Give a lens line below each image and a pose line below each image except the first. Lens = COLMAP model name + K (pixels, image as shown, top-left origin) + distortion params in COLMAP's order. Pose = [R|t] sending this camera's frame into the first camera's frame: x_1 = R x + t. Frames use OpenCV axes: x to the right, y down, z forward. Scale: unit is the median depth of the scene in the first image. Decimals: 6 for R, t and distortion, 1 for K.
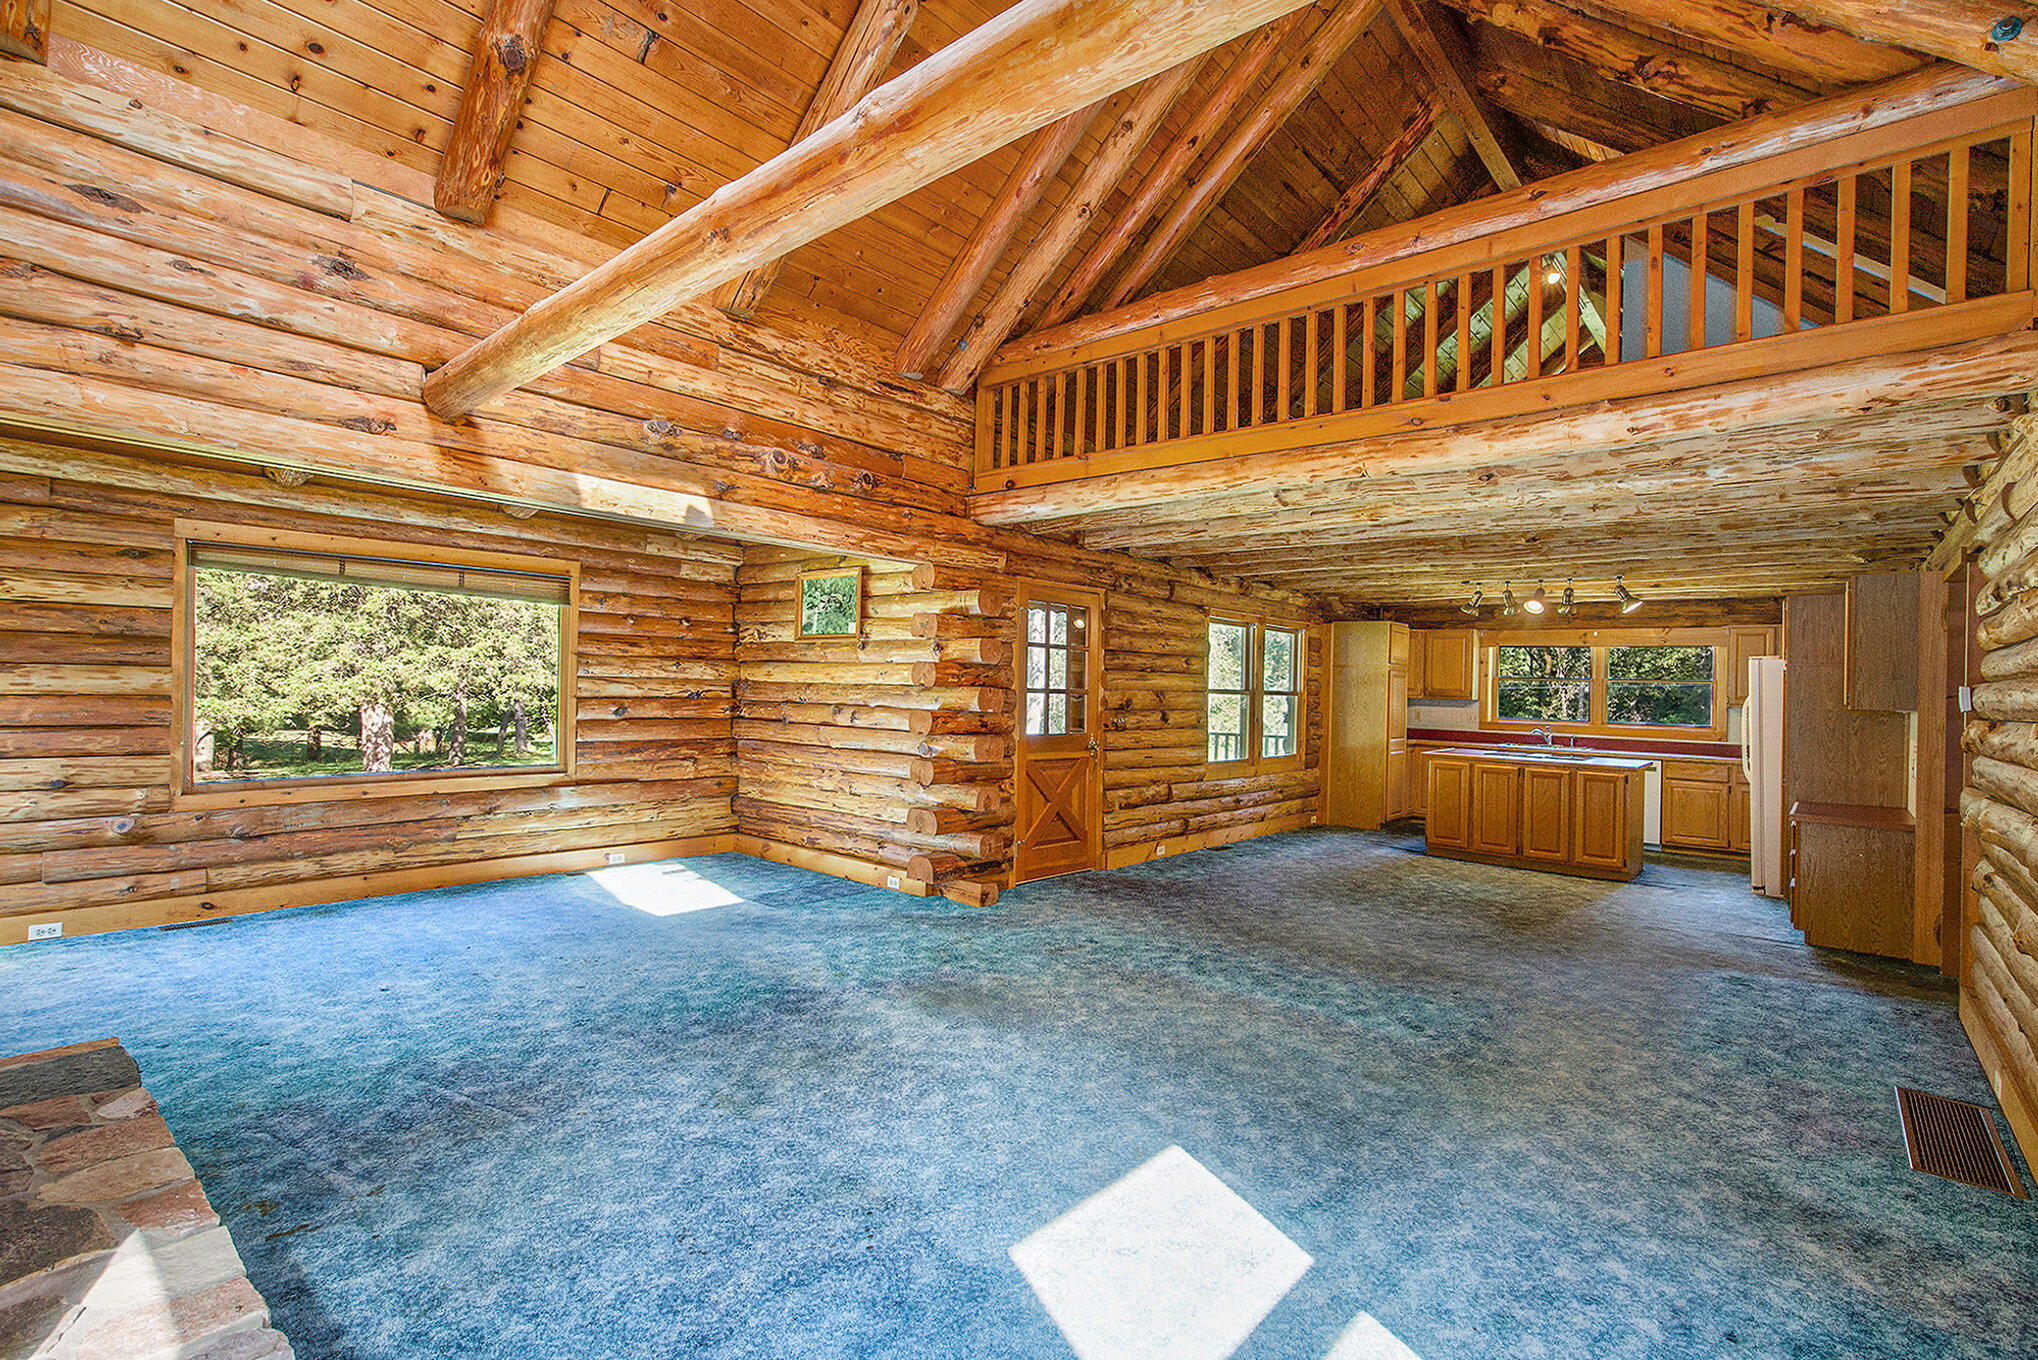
lens RADIAL K [[948.5, 0, 959.3], [0, 948.5, 679.9], [0, 0, 1]] dist [-0.010525, 0.000285]
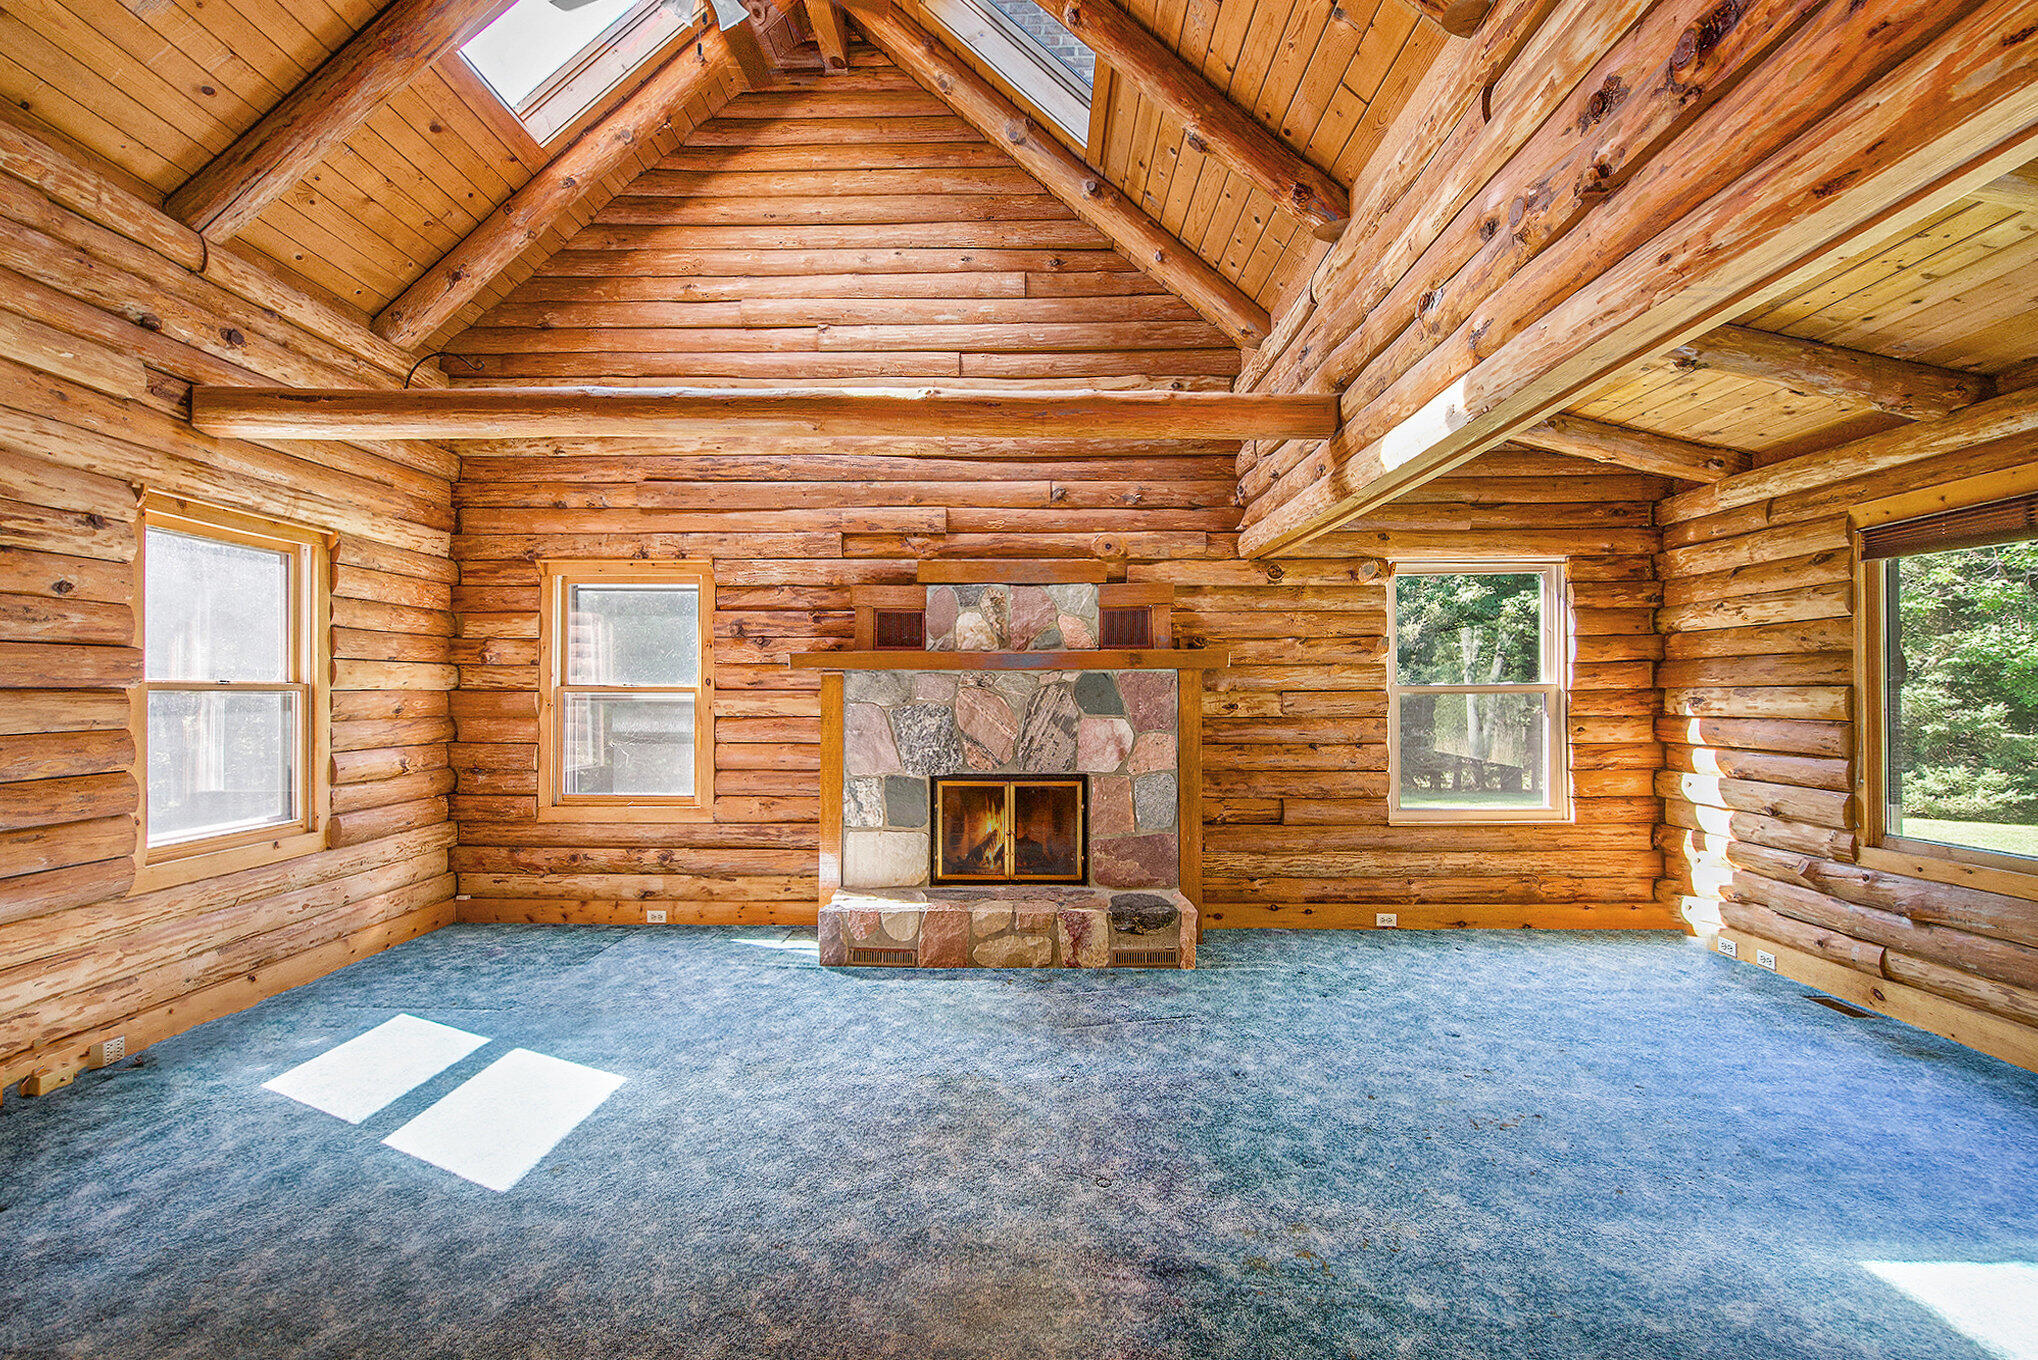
lens RADIAL K [[948.5, 0, 959.3], [0, 948.5, 679.9], [0, 0, 1]] dist [-0.010525, 0.000285]
pose [[-0.769723, -0.031211, -0.637615, 0.388970], [-0.014863, 0.999410, -0.030979, 0.023036], [0.638205, -0.014368, -0.769732, 1.546053]]
